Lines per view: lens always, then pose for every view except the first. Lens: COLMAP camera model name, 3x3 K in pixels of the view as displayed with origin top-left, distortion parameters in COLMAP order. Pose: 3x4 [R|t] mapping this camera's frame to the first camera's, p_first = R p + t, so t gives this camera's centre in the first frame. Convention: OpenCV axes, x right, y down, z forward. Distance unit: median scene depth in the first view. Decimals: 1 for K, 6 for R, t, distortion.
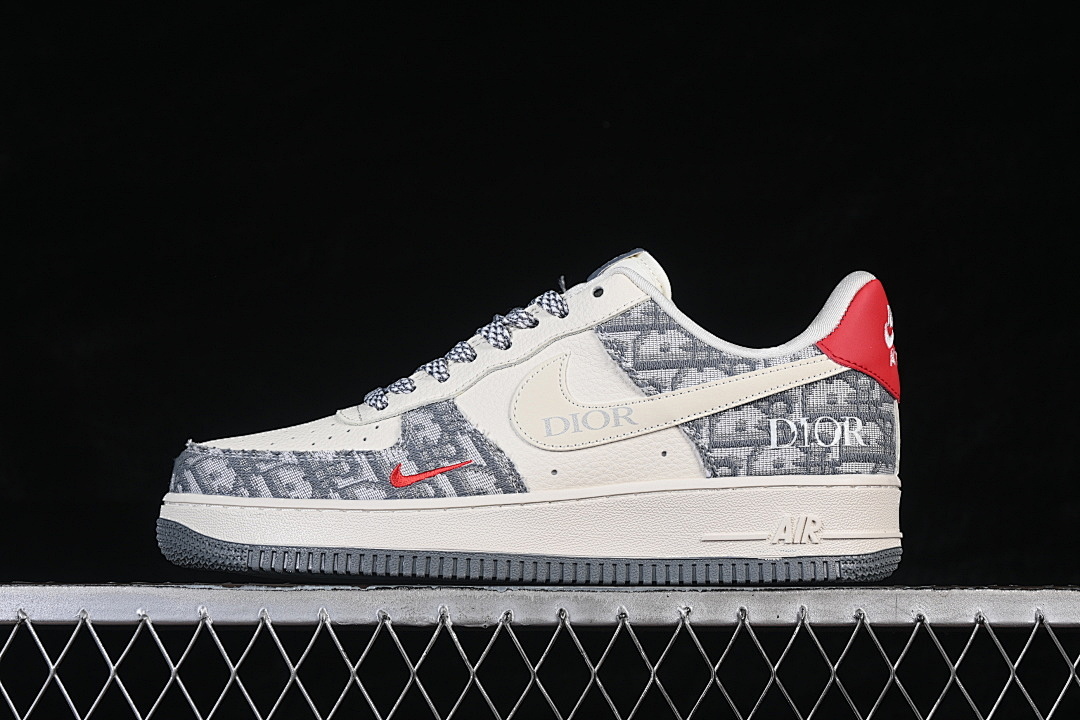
lens RADIAL K [[2273.0, 0, 540.0], [0, 2273.0, 360.0], [0, 0, 1]] dist [0.016880, 0.098107]
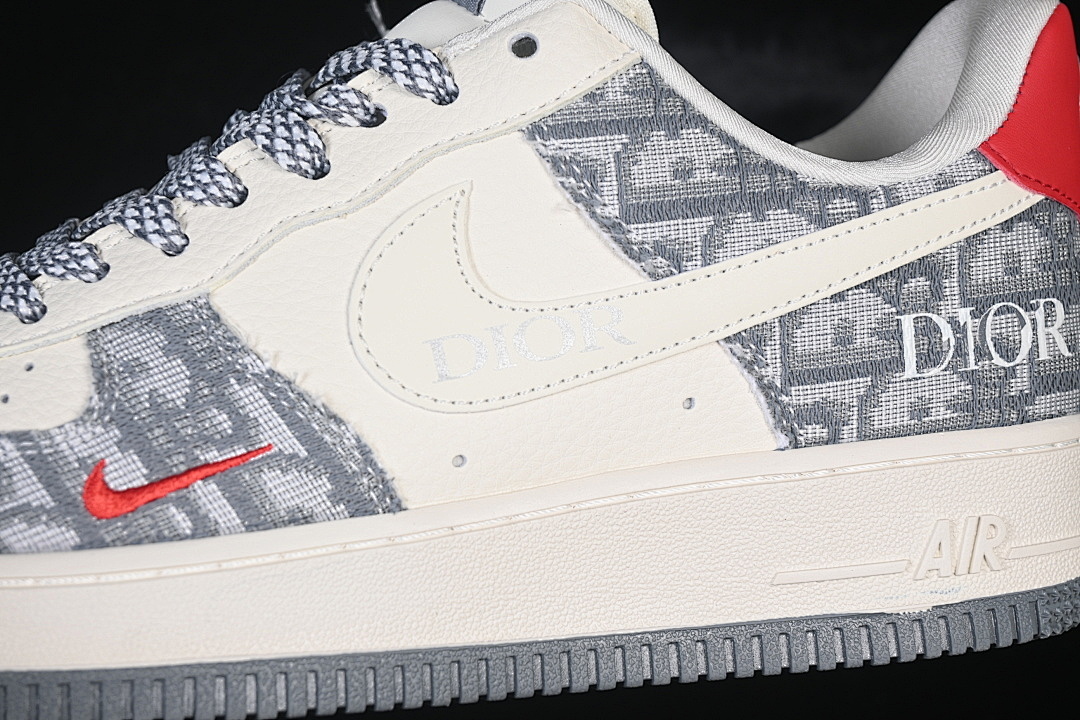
lens RADIAL K [[2273.0, 0, 540.0], [0, 2273.0, 360.0], [0, 0, 1]] dist [0.016880, 0.098107]
pose [[0.959776, -0.059461, 0.274400, -0.099425], [0.011458, 0.984798, 0.173323, -0.047022], [-0.280535, -0.163207, 0.945867, 0.573358]]
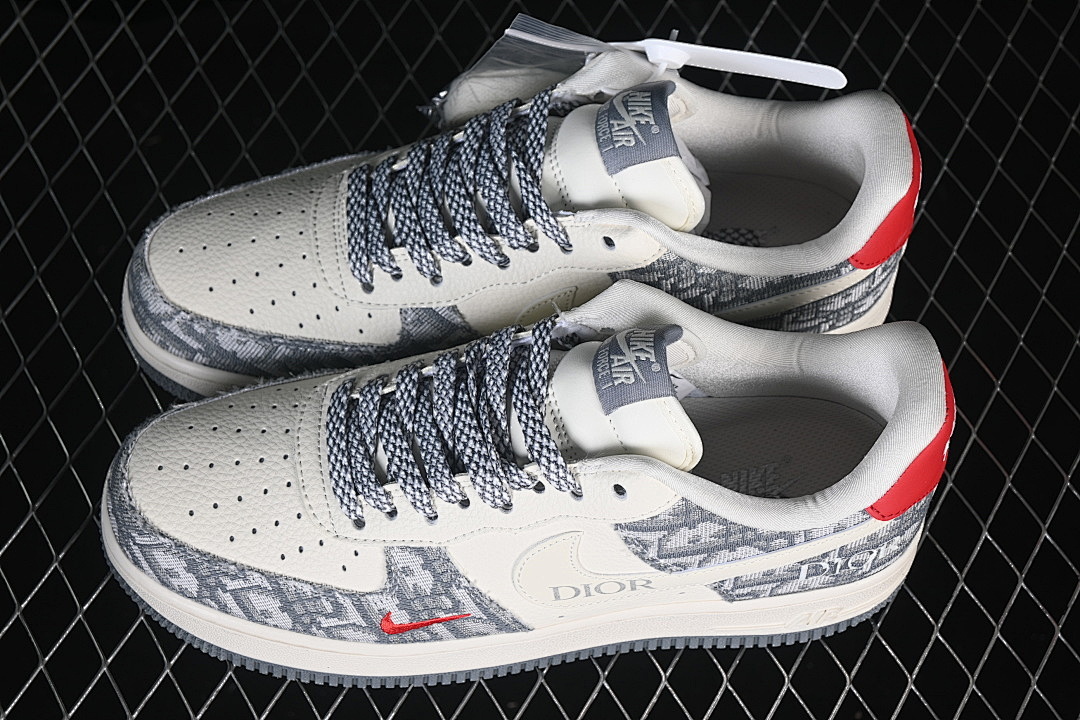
lens RADIAL K [[2273.0, 0, 540.0], [0, 2273.0, 360.0], [0, 0, 1]] dist [0.016880, 0.098107]
pose [[0.993386, -0.074938, 0.086994, -0.073494], [-0.045270, 0.440660, 0.896532, -0.809313], [-0.105519, -0.894541, 0.434353, 0.693586]]
